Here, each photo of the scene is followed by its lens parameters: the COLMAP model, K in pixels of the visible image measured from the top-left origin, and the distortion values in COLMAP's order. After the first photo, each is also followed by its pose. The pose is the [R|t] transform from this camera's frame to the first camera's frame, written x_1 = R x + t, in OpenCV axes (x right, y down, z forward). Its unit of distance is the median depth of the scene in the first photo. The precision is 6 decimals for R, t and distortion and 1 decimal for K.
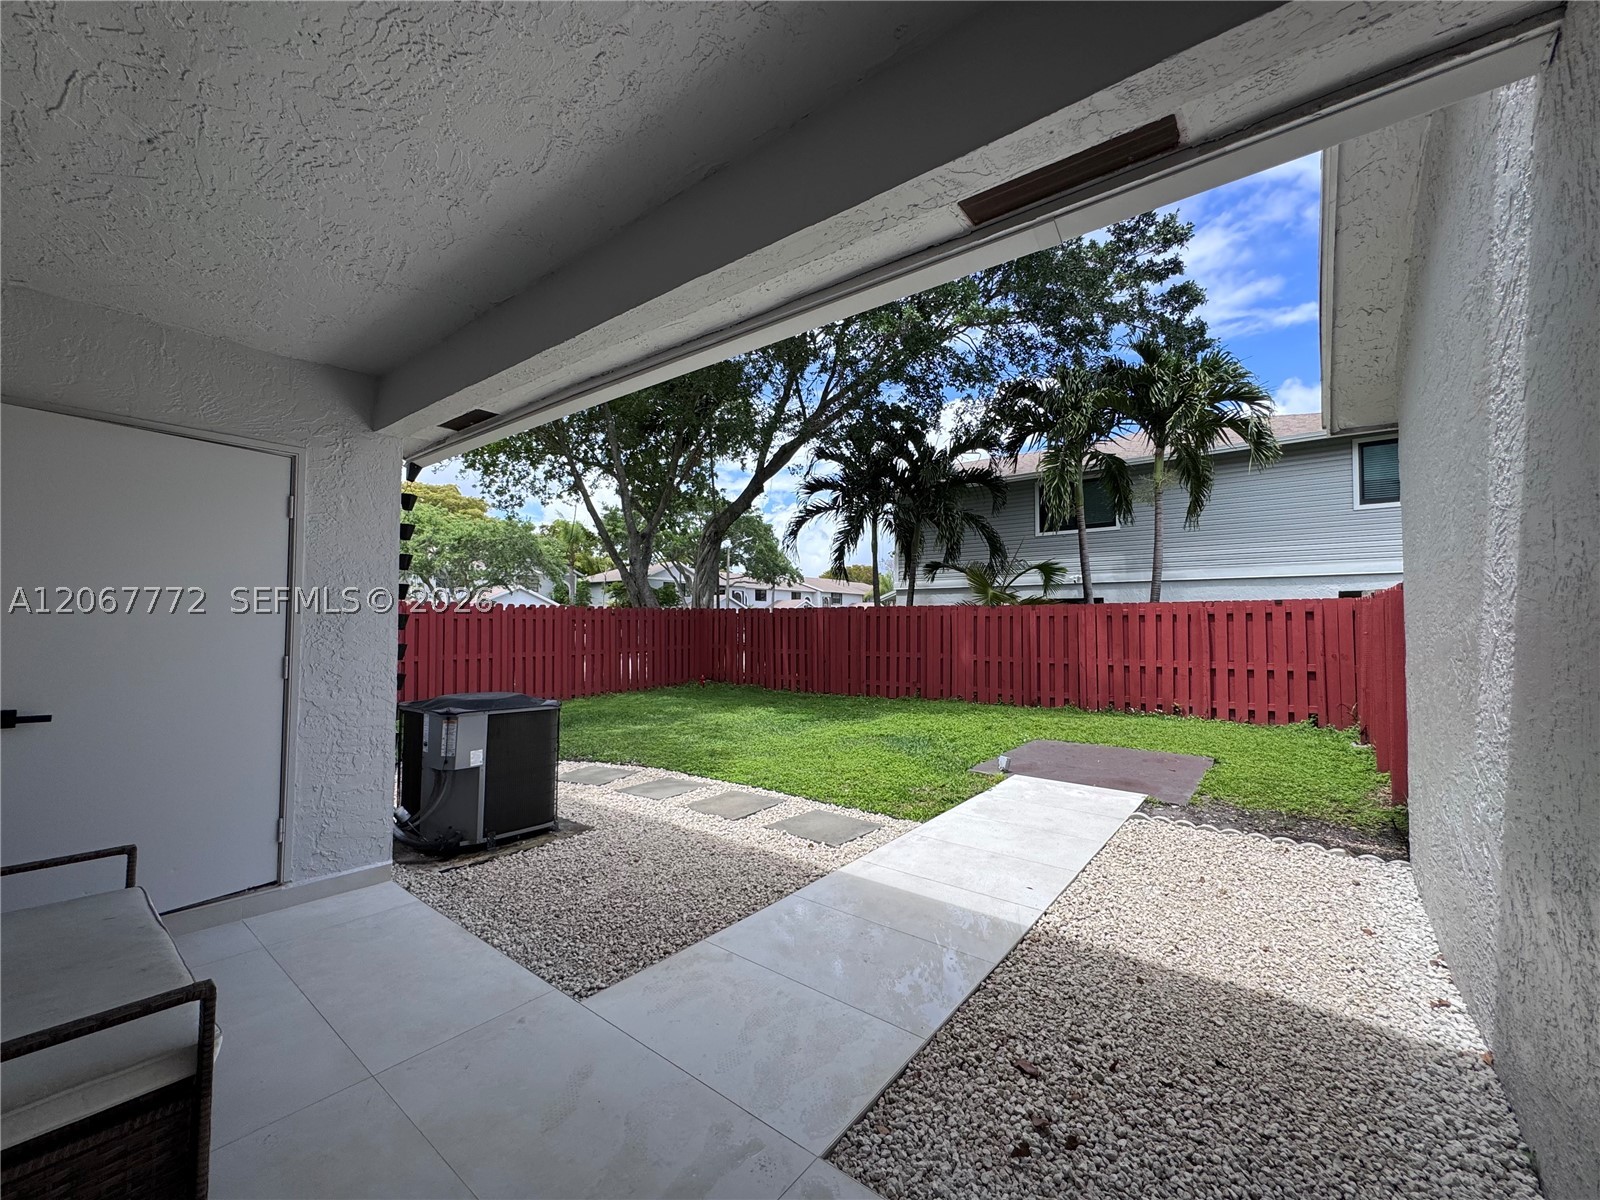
lens RADIAL K [[641.8, 0, 800.0], [0, 641.8, 600.0], [0, 0, 1]] dist [-0.001362, 0.000627]
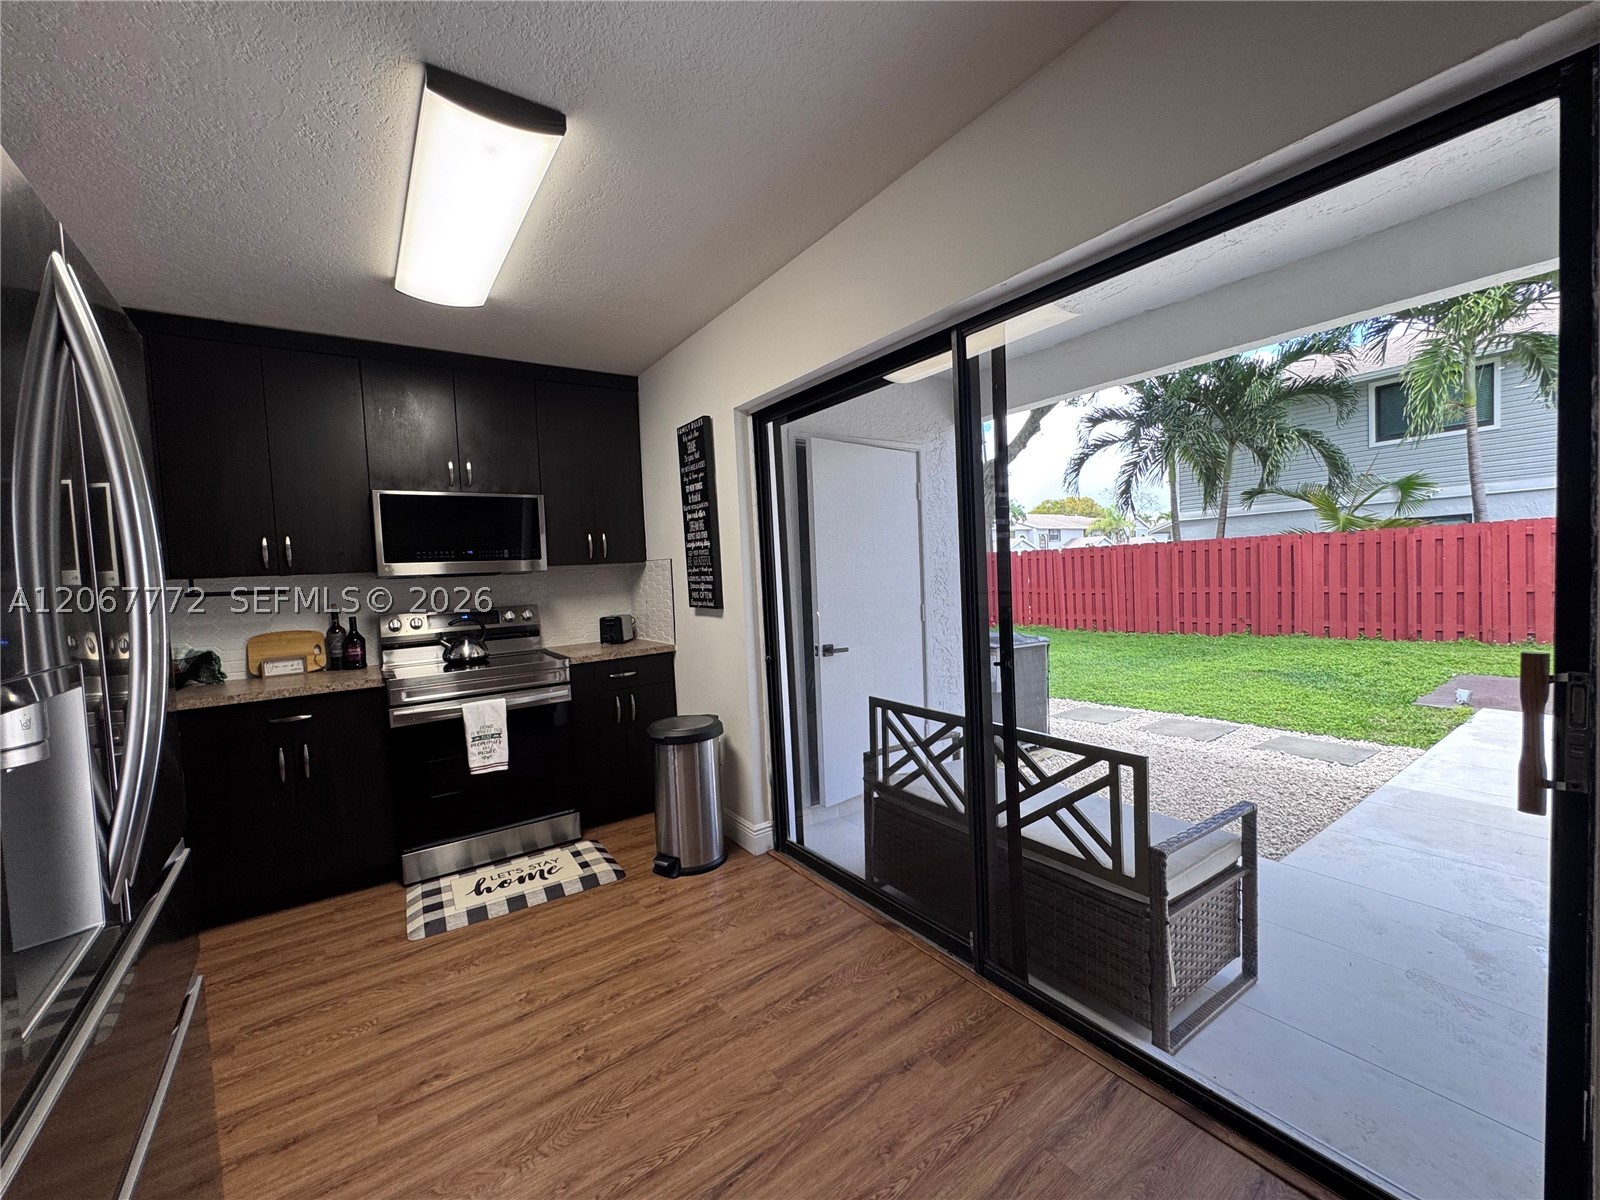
lens RADIAL K [[641.8, 0, 800.0], [0, 641.8, 600.0], [0, 0, 1]] dist [-0.001362, 0.000627]
pose [[0.954575, -0.036471, -0.295731, -0.156567], [0.061446, 0.995243, 0.075599, -0.009109], [0.291567, -0.090336, 0.952275, -0.082612]]
